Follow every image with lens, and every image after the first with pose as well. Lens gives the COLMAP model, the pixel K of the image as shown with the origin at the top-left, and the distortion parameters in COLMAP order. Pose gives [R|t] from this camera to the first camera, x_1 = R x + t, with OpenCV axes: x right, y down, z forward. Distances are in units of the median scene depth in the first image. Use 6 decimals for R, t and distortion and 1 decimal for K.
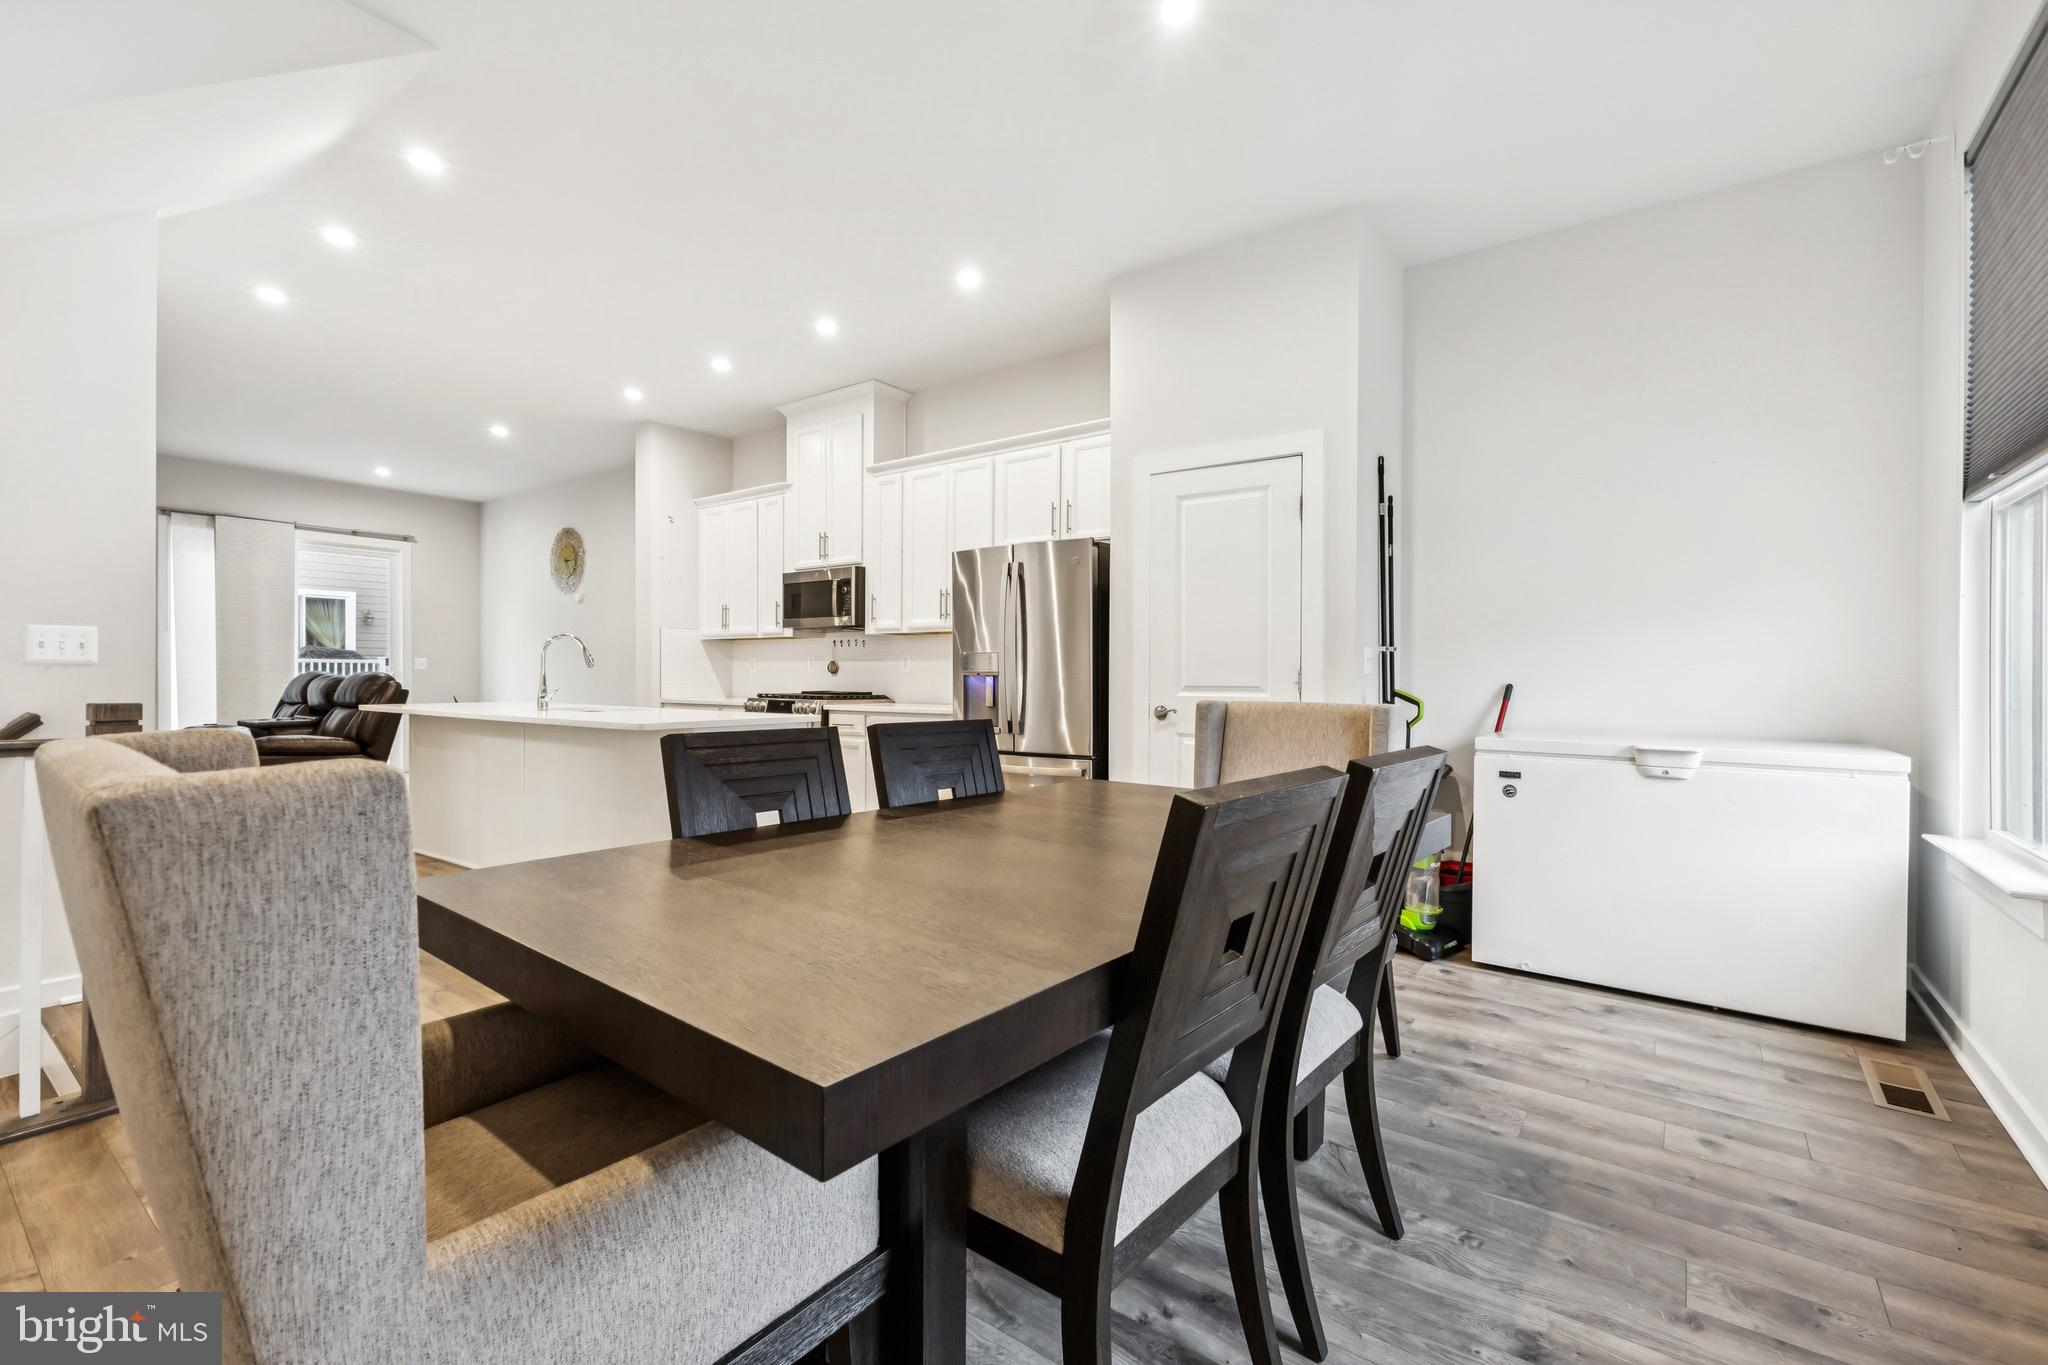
lens RADIAL K [[881.3, 0, 1025.4], [0, 881.3, 678.1], [0, 0, 1]] dist [0.009131, -0.000314]
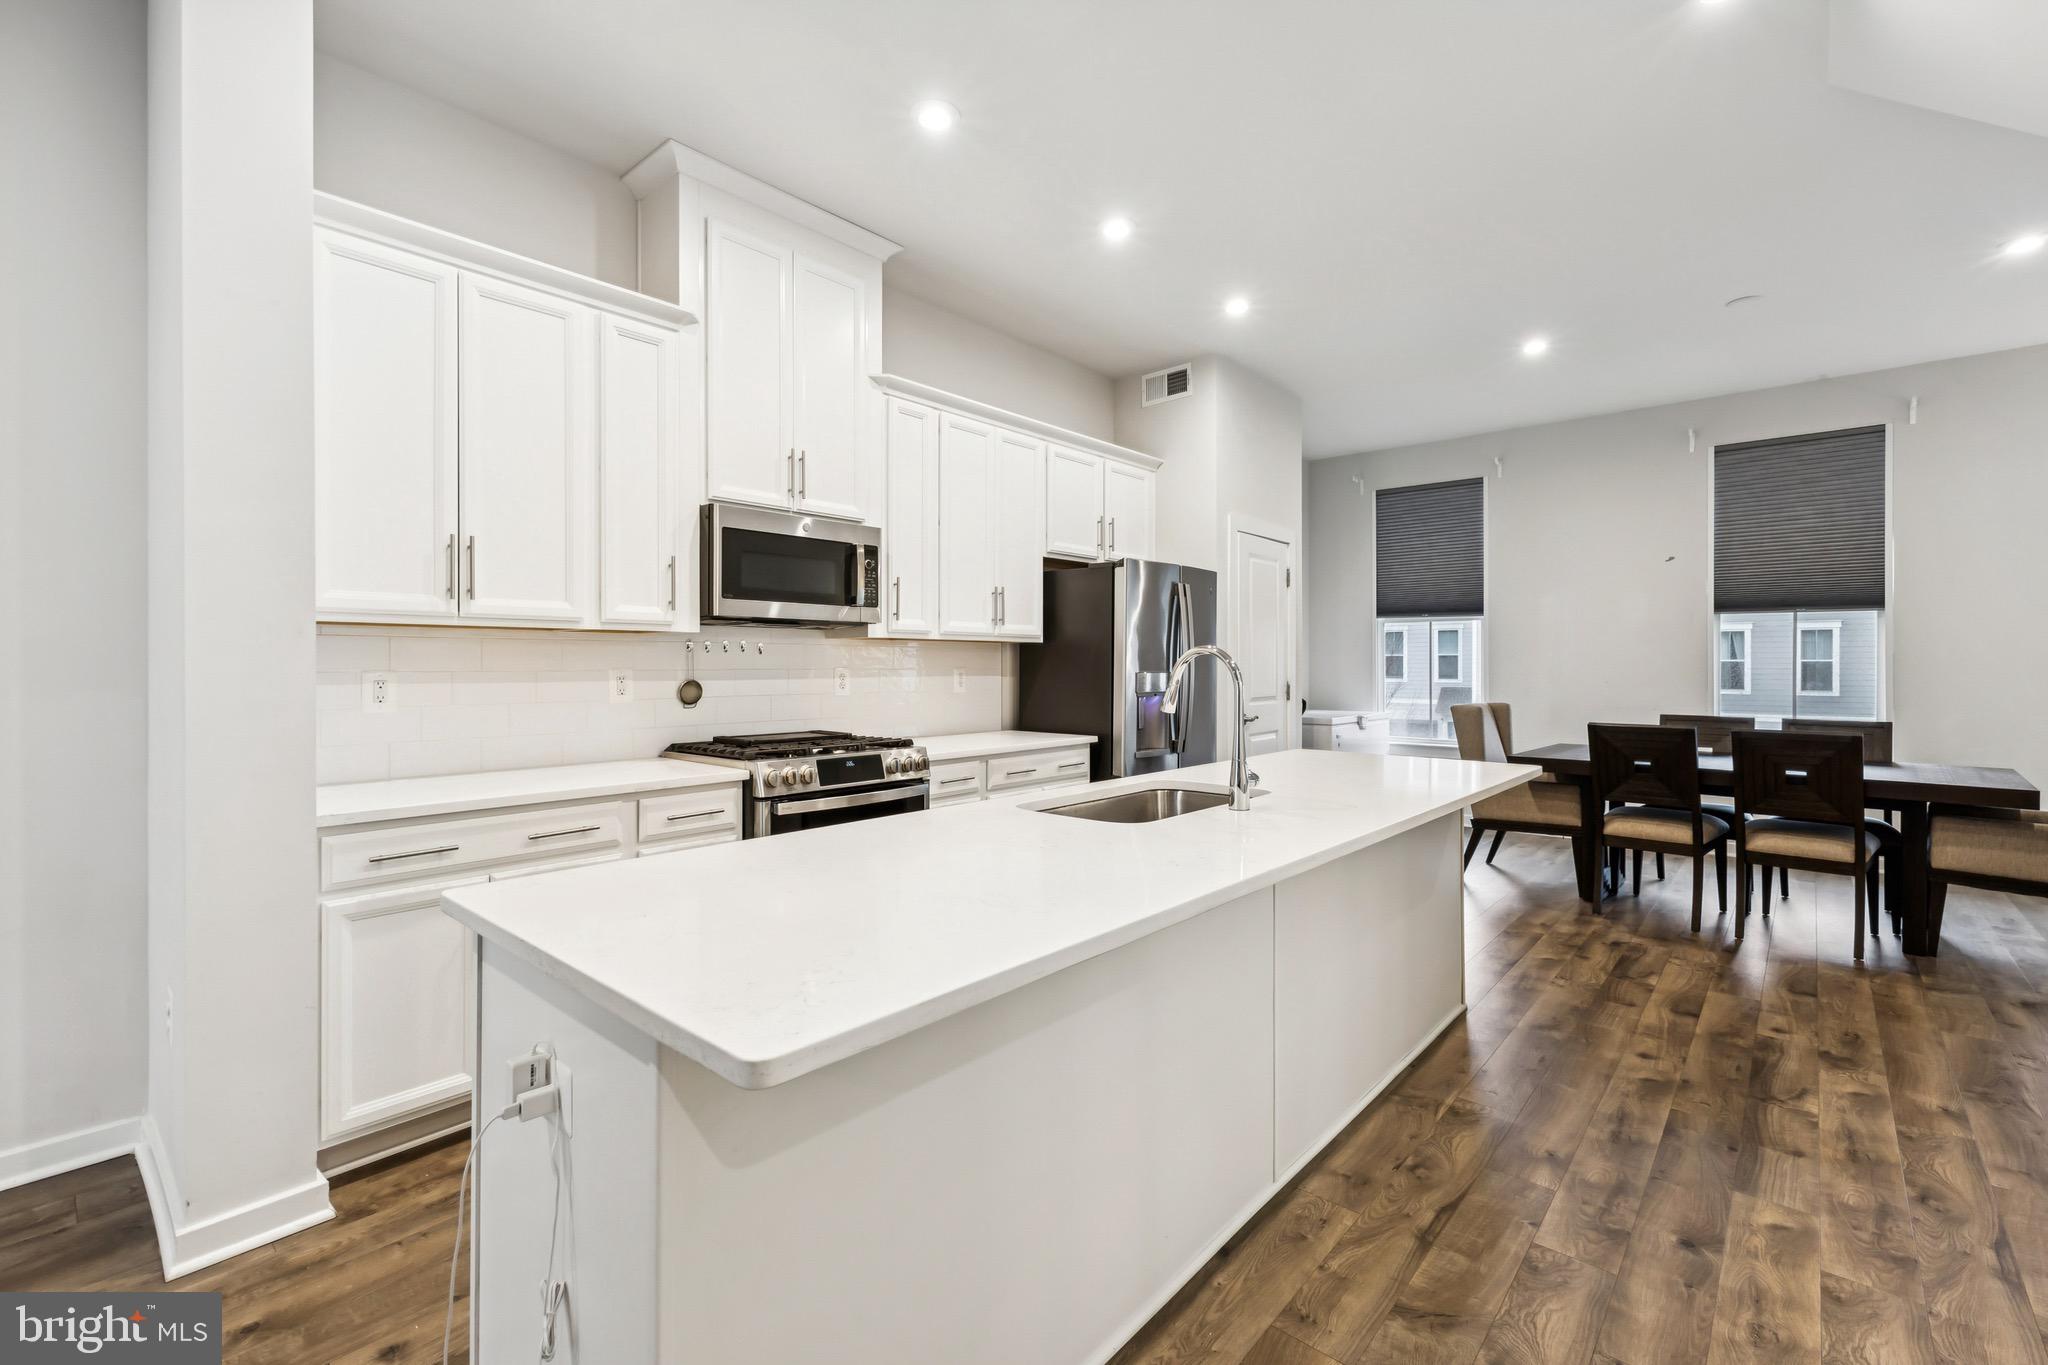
lens RADIAL K [[887.3, 0, 1022.2], [0, 887.3, 661.5], [0, 0, 1]] dist [0.010805, -0.000558]
pose [[0.086732, -0.004638, 0.996221, -0.741588], [0.002921, 0.999986, 0.004401, -0.032551], [-0.996227, 0.002528, 0.086744, 0.775170]]
